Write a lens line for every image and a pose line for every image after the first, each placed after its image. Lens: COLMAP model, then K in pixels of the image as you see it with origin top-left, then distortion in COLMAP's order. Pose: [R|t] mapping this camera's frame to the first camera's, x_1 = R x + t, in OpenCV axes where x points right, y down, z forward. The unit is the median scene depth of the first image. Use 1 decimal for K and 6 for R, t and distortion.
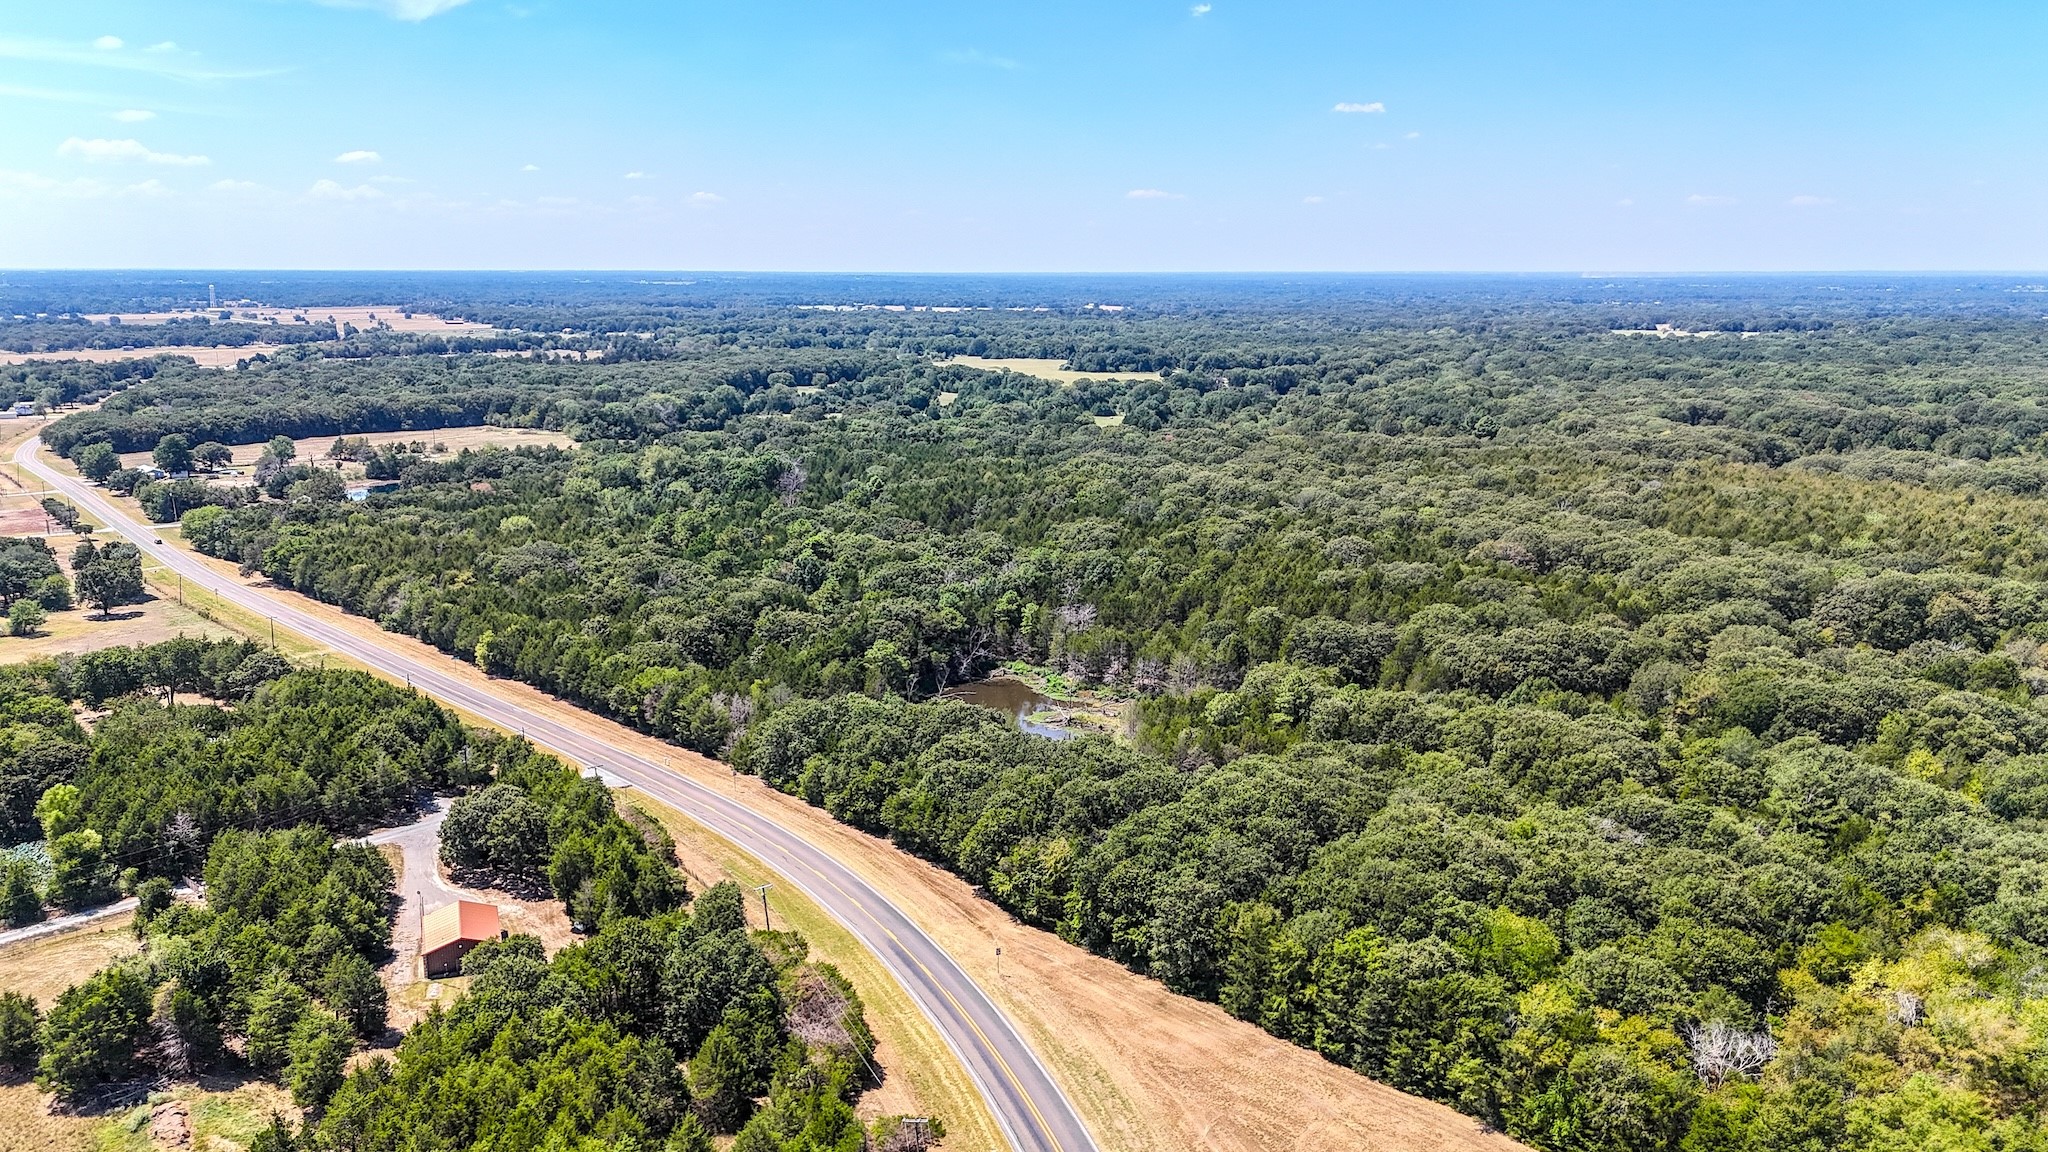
lens RADIAL K [[1523.1, 0, 1029.6], [0, 1523.1, 569.7], [0, 0, 1]] dist [0.067003, -0.071238]
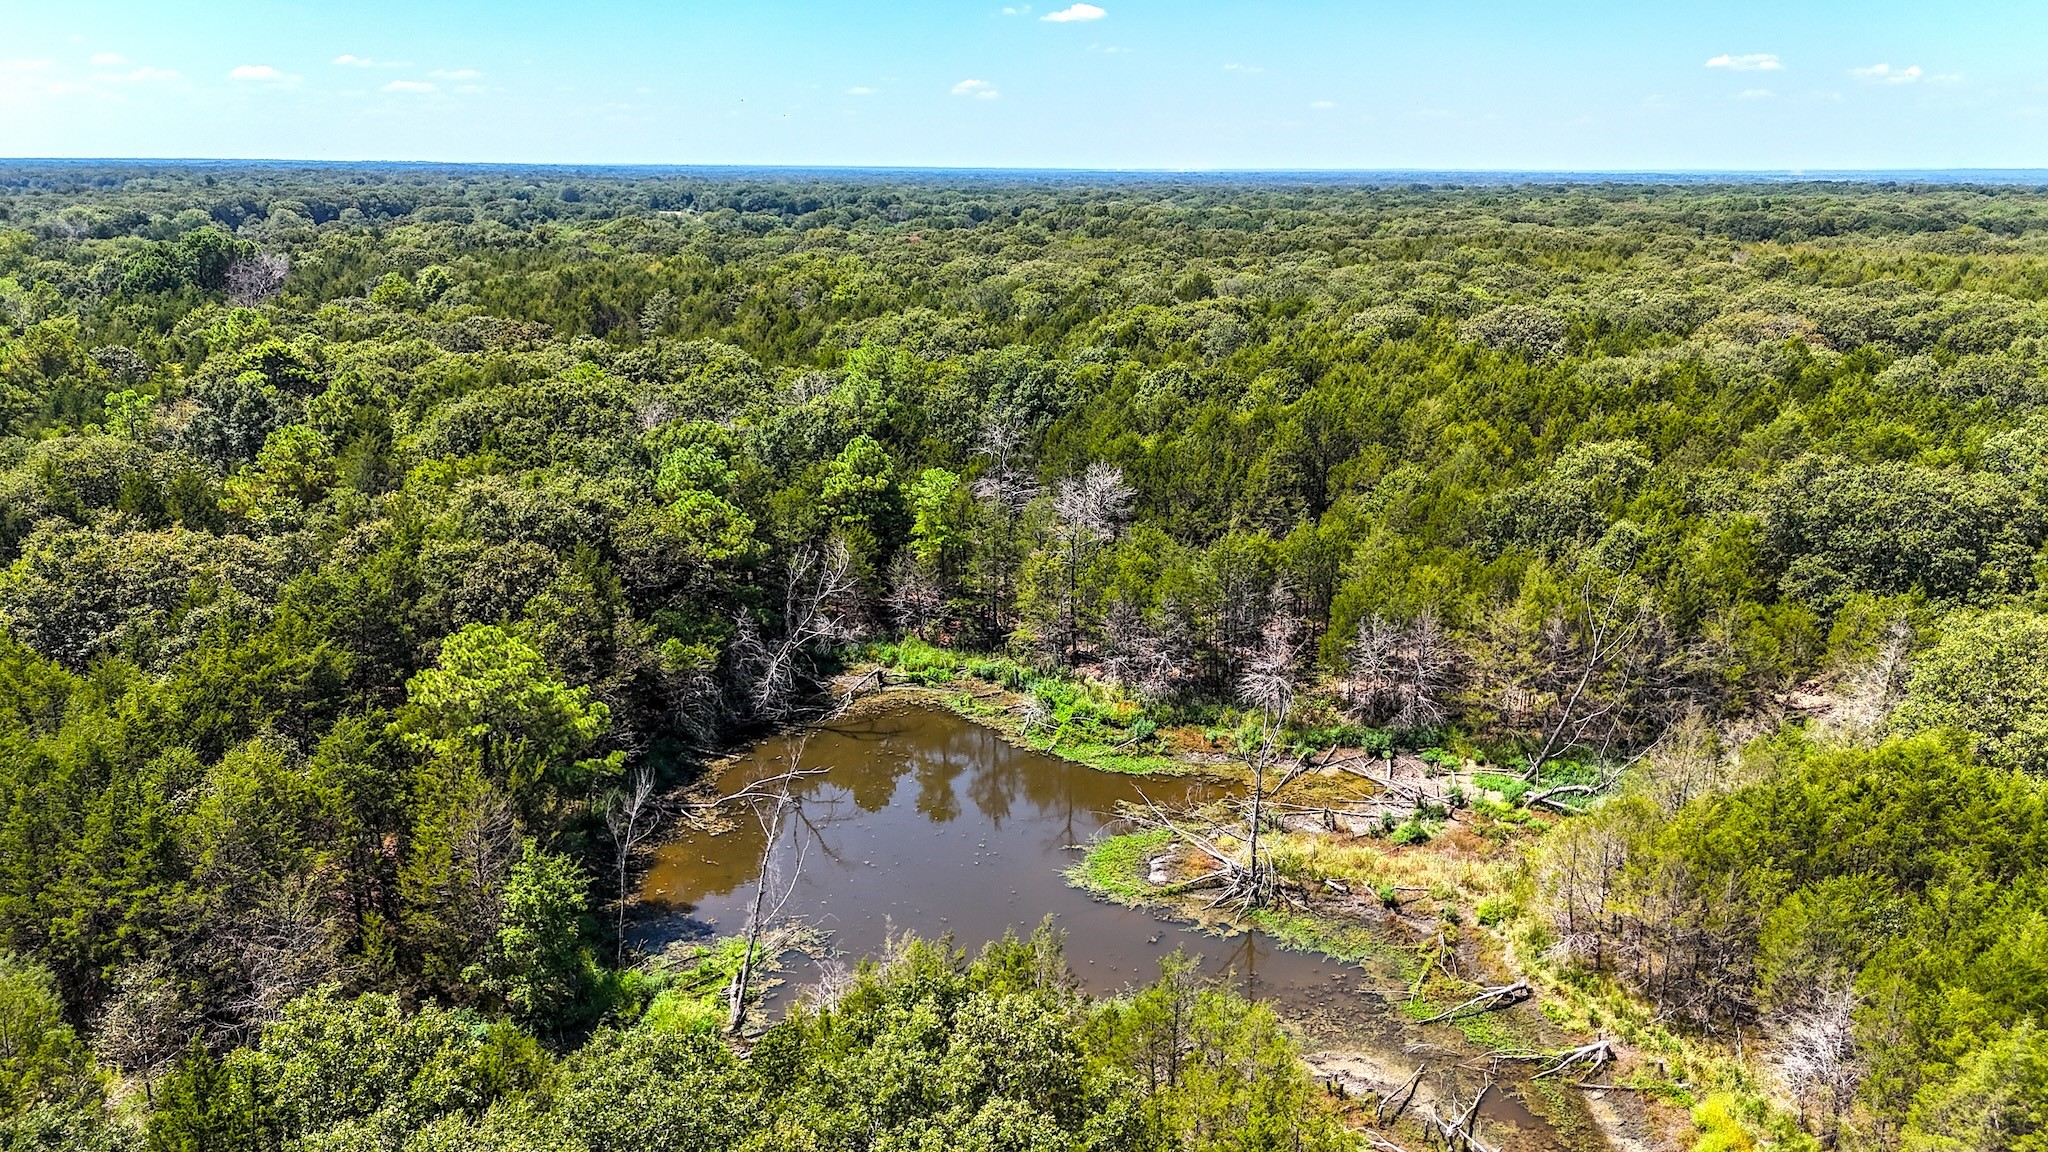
lens RADIAL K [[1523.1, 0, 1042.0], [0, 1523.1, 566.6], [0, 0, 1]] dist [0.067003, -0.071238]
pose [[0.964085, -0.062857, 0.258050, -0.068409], [0.046703, 0.996573, 0.068267, 0.022903], [-0.261457, -0.053763, 0.963717, 0.696340]]
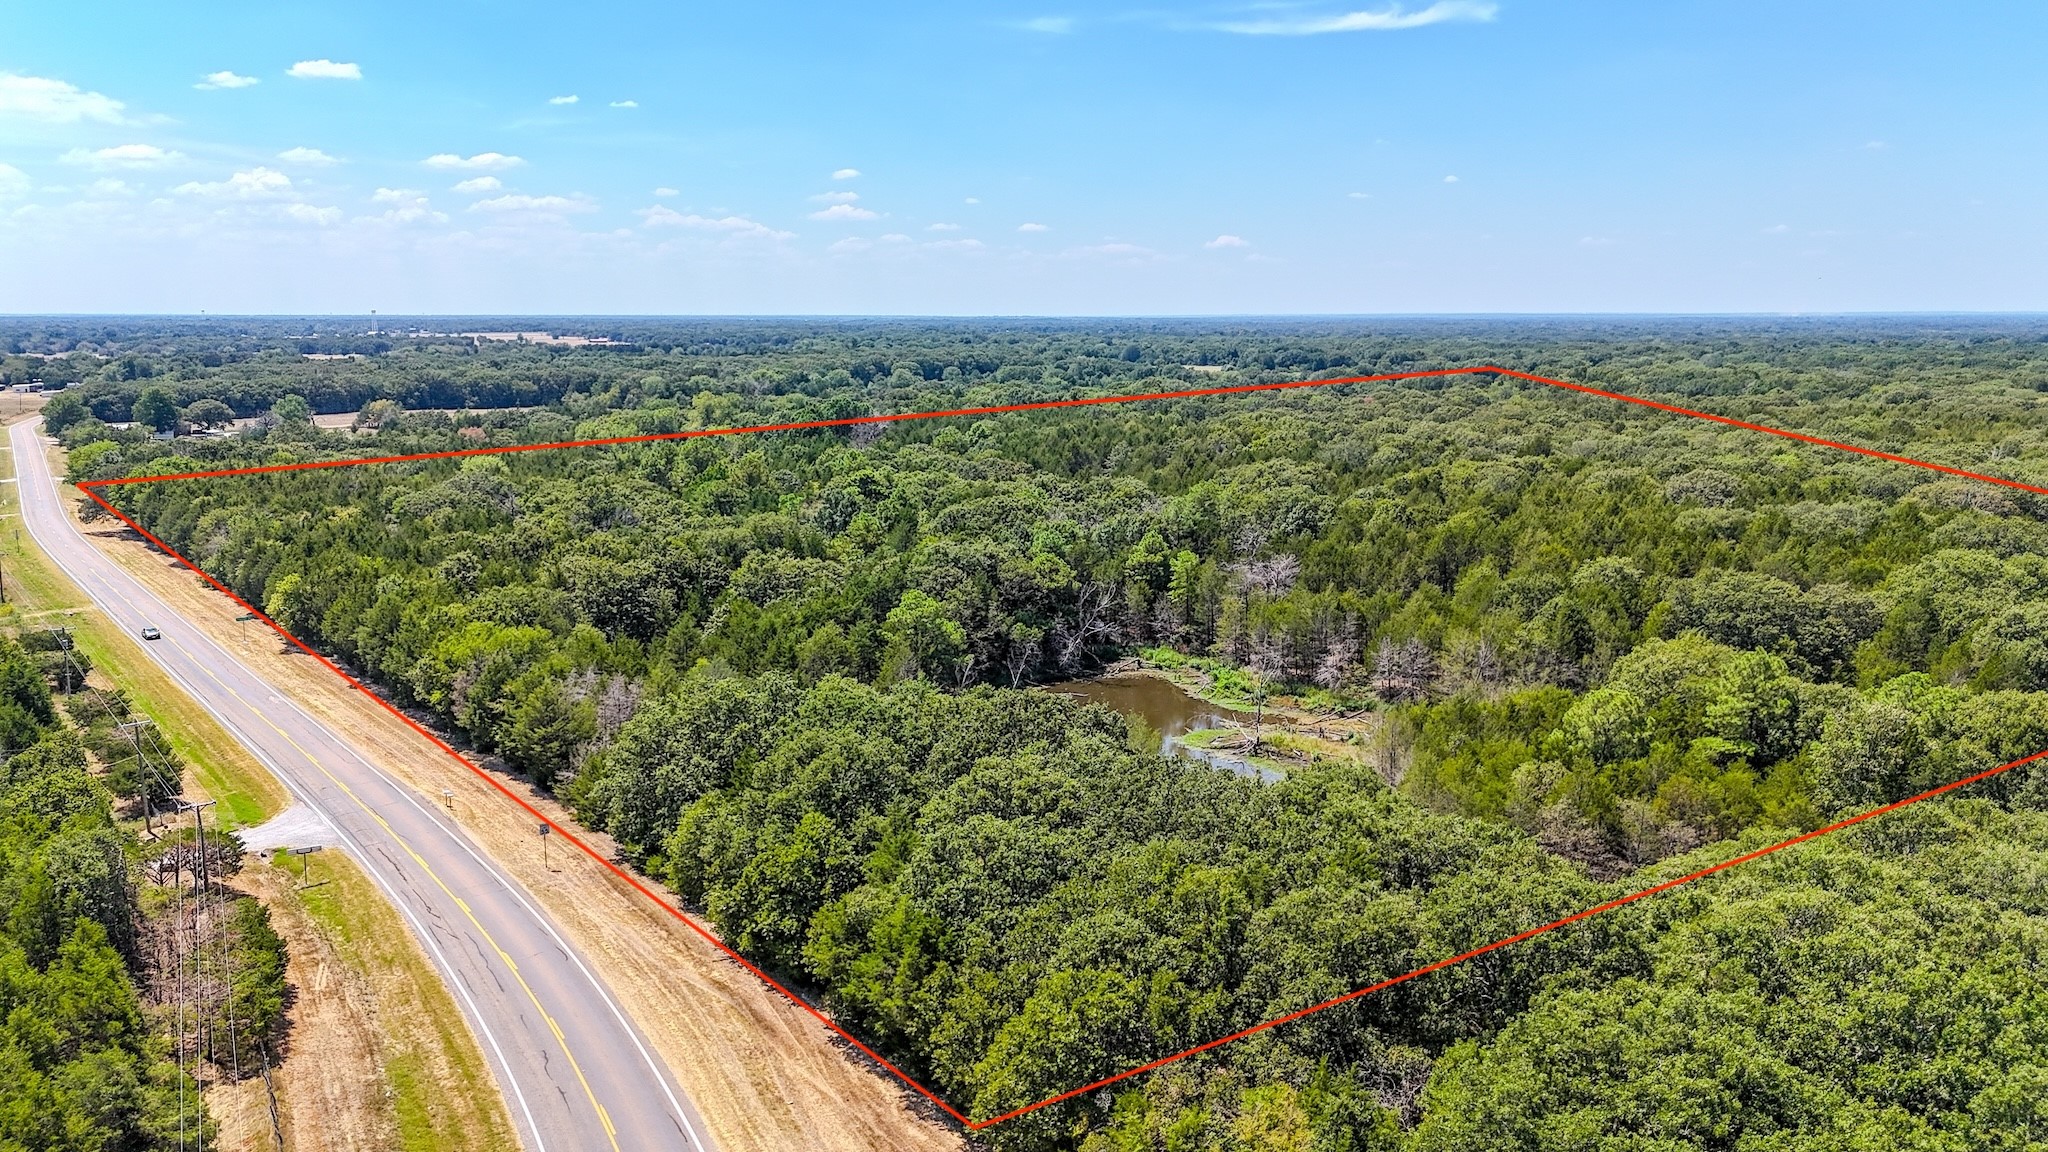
lens RADIAL K [[1523.1, 0, 1018.7], [0, 1523.1, 584.6], [0, 0, 1]] dist [0.067003, -0.071238]
pose [[0.994086, 0.016981, -0.107259, -0.000147], [-0.019030, 0.999655, -0.018106, 0.049478], [0.106915, 0.020040, 0.994066, 0.421709]]
